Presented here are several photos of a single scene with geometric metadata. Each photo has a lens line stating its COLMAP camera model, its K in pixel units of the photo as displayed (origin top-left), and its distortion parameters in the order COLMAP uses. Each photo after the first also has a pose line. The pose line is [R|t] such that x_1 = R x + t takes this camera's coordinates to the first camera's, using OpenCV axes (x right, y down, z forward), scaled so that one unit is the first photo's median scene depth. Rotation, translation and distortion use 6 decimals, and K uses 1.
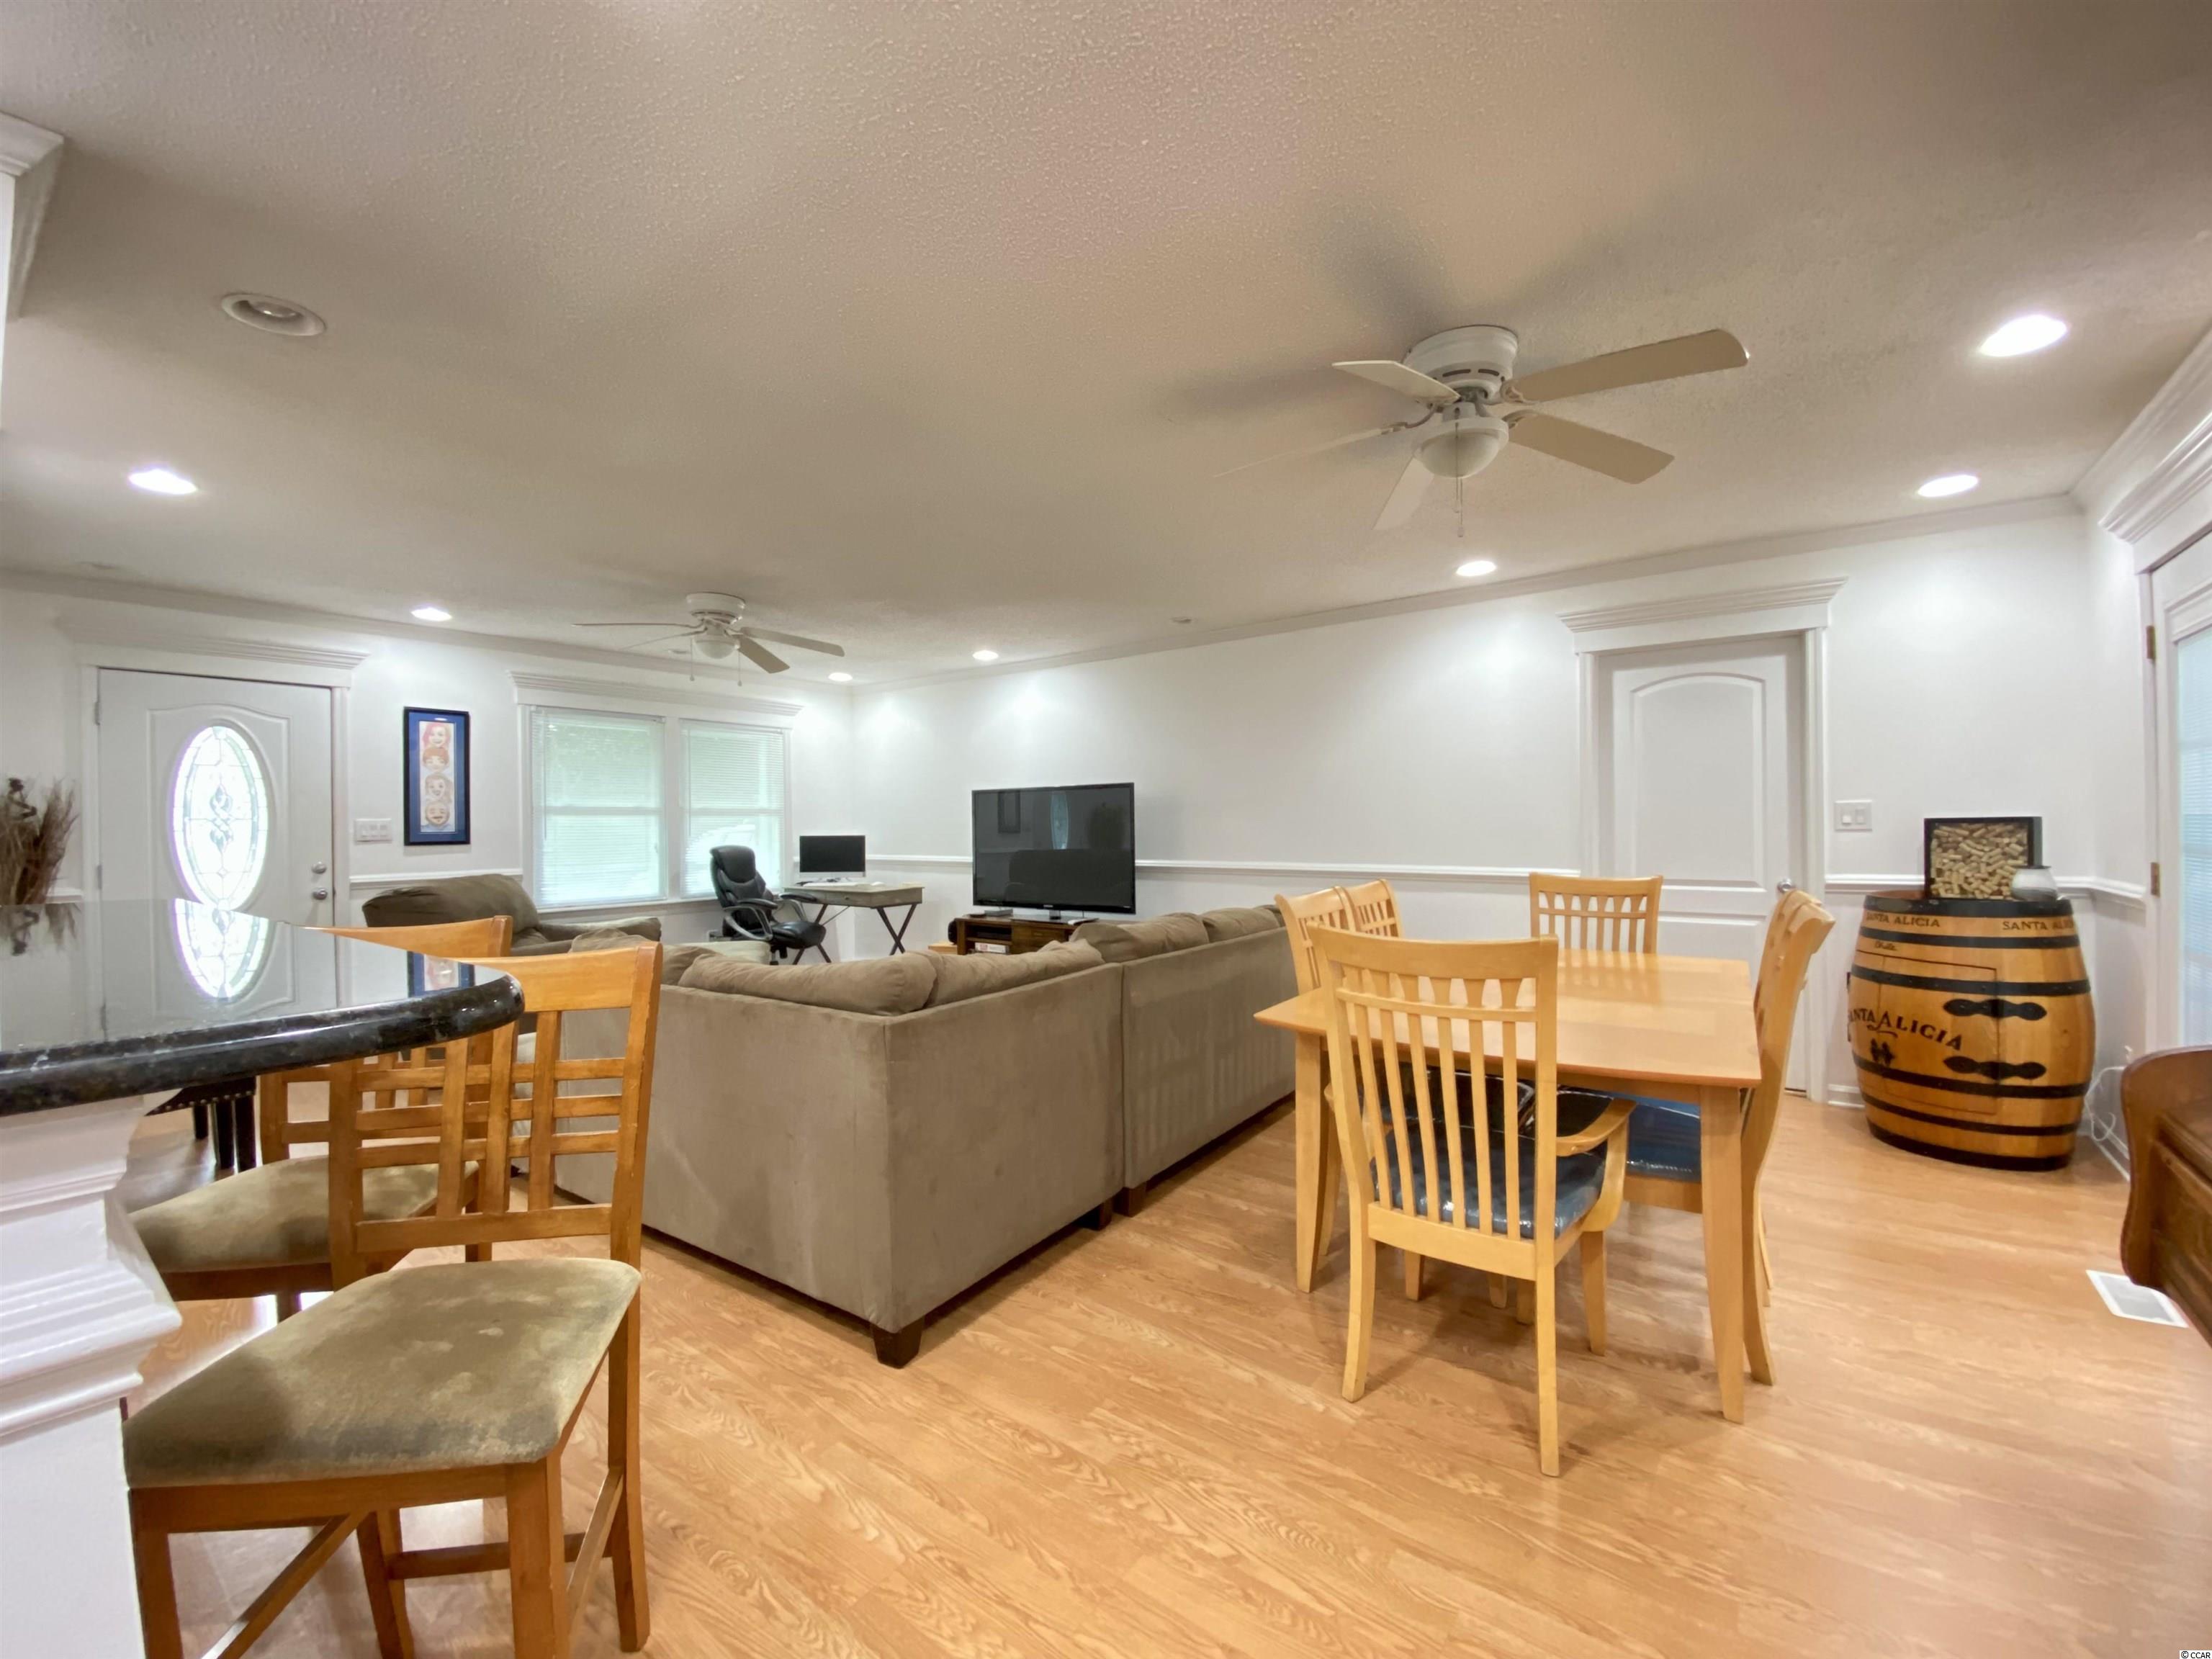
lens RADIAL K [[899.1, 0, 1102.1], [0, 899.1, 826.4], [0, 0, 1]] dist [0.017629, -0.018128]
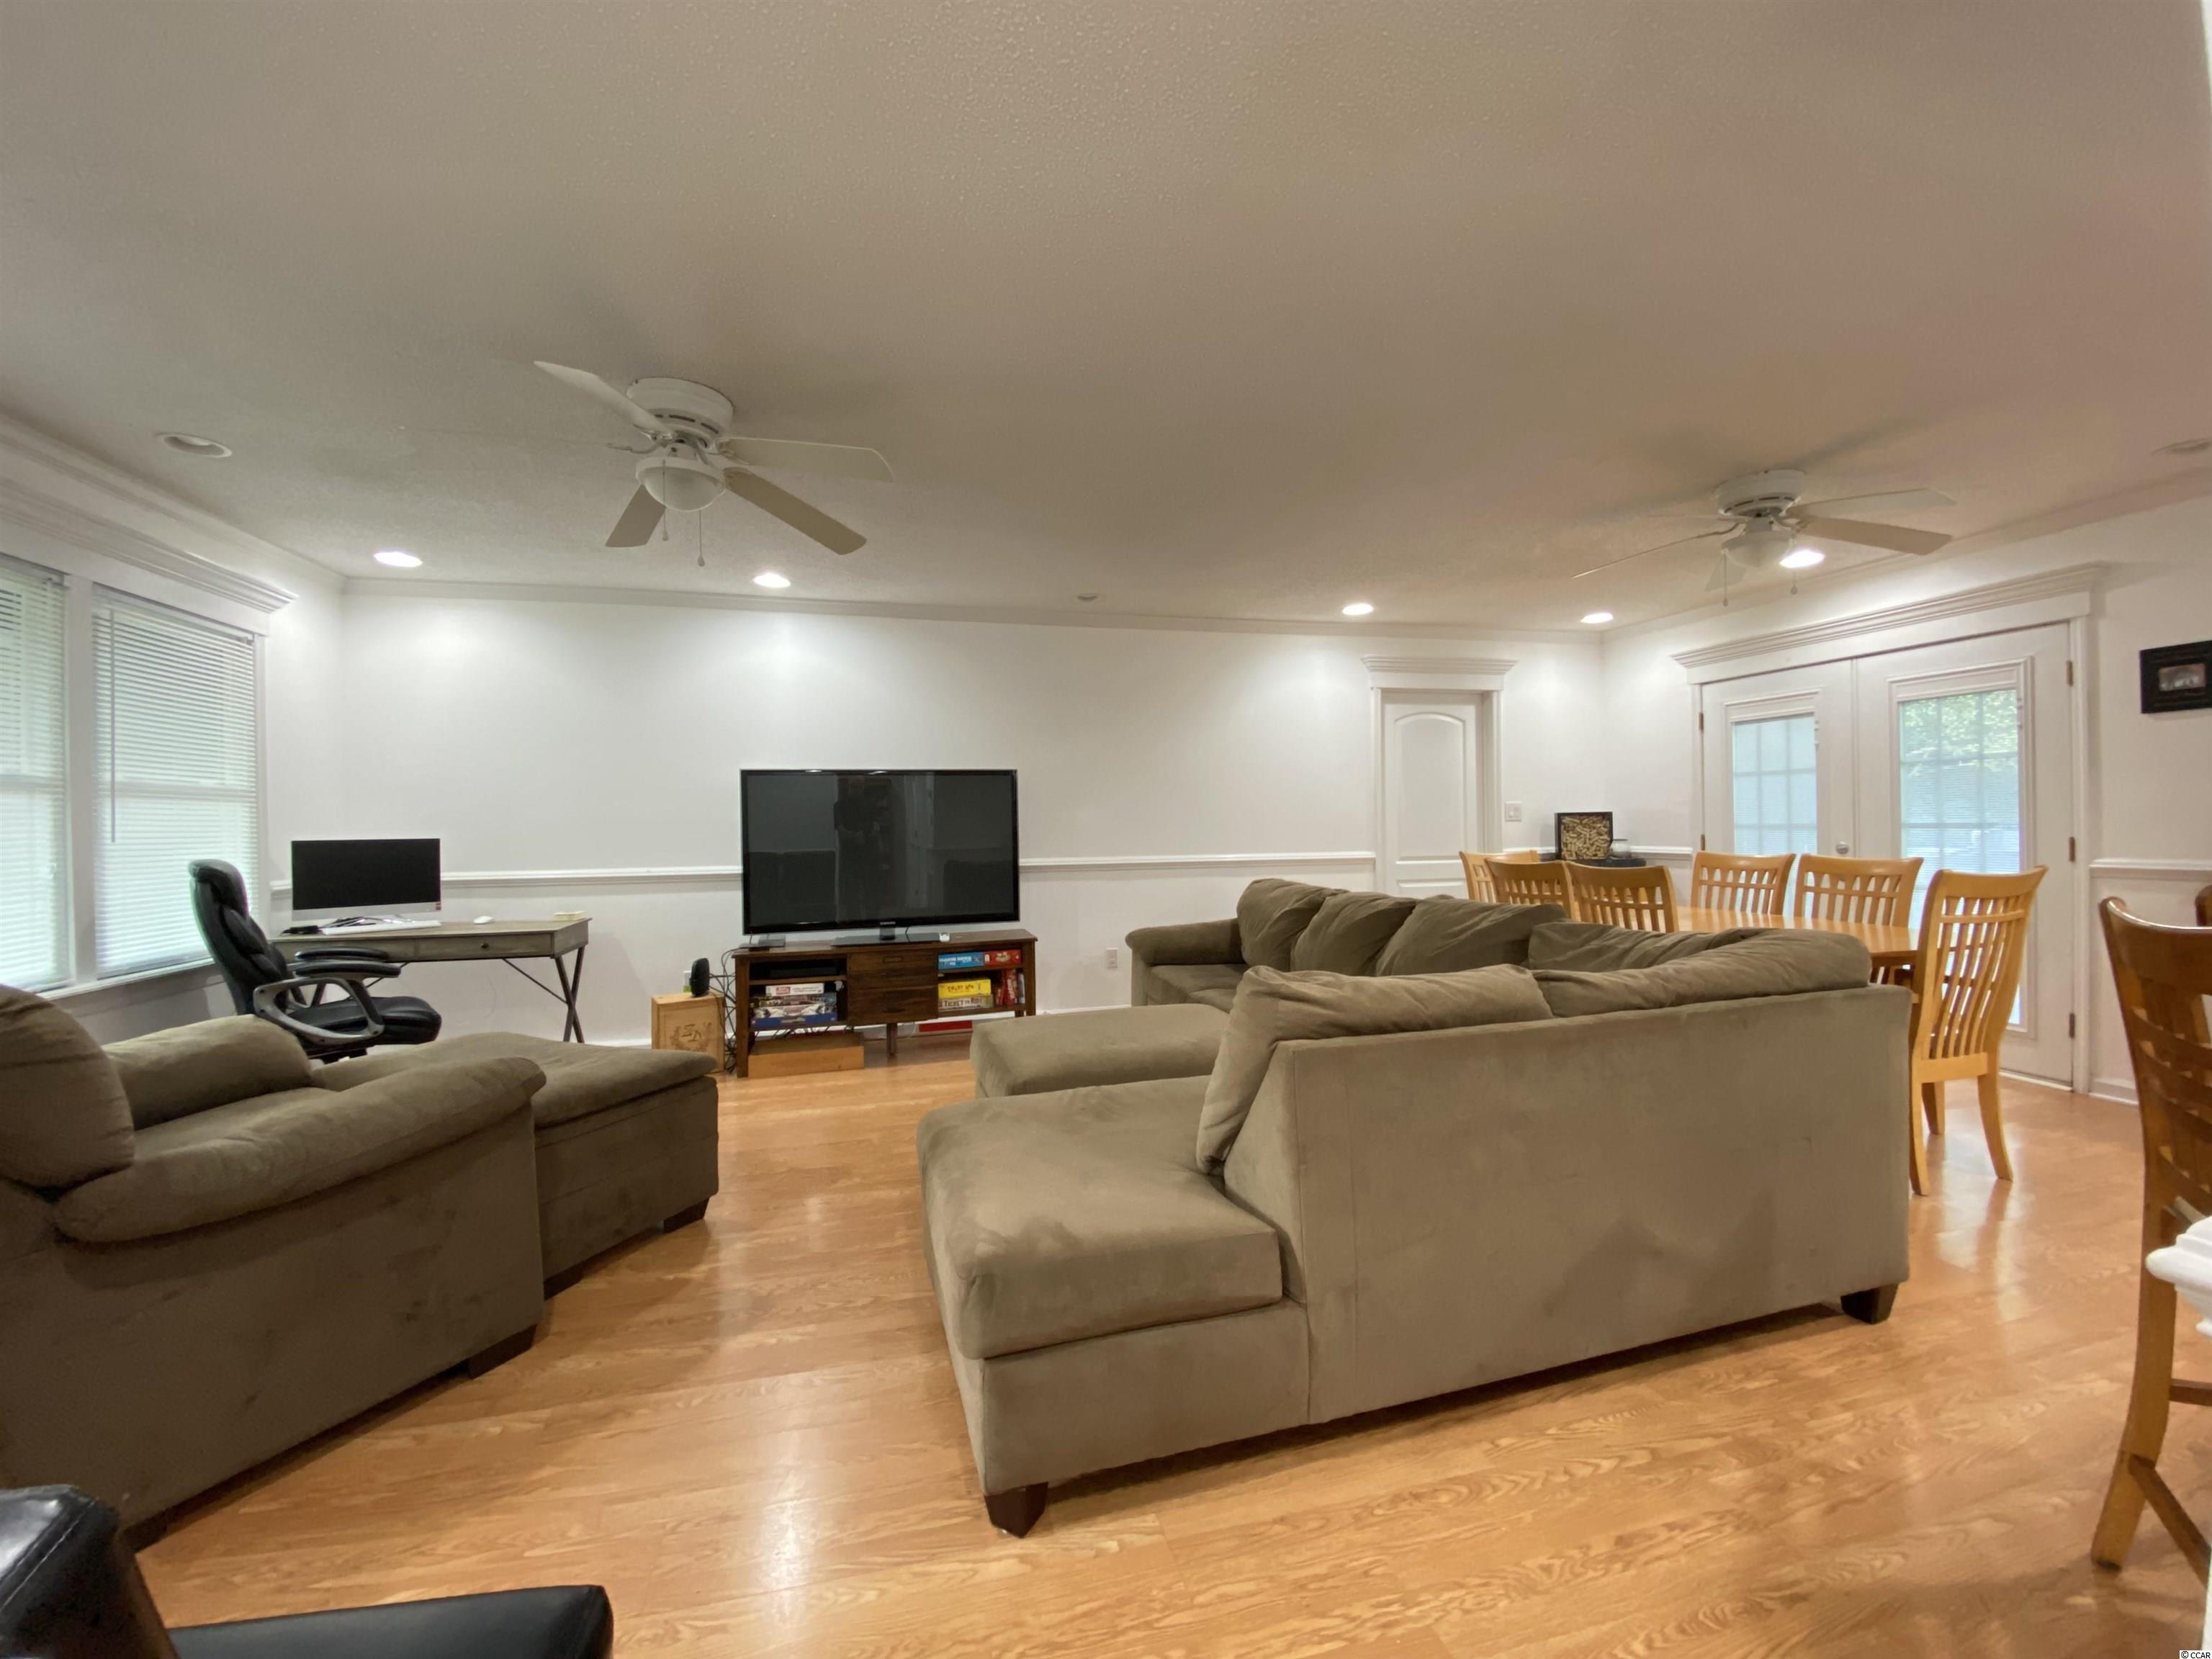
lens RADIAL K [[899.1, 0, 1109.6], [0, 899.1, 831.4], [0, 0, 1]] dist [0.017629, -0.018128]
pose [[0.627451, -0.006013, 0.778633, -0.762645], [0.007778, 0.999969, 0.001454, 0.013612], [-0.778617, 0.005144, 0.627478, 0.499092]]
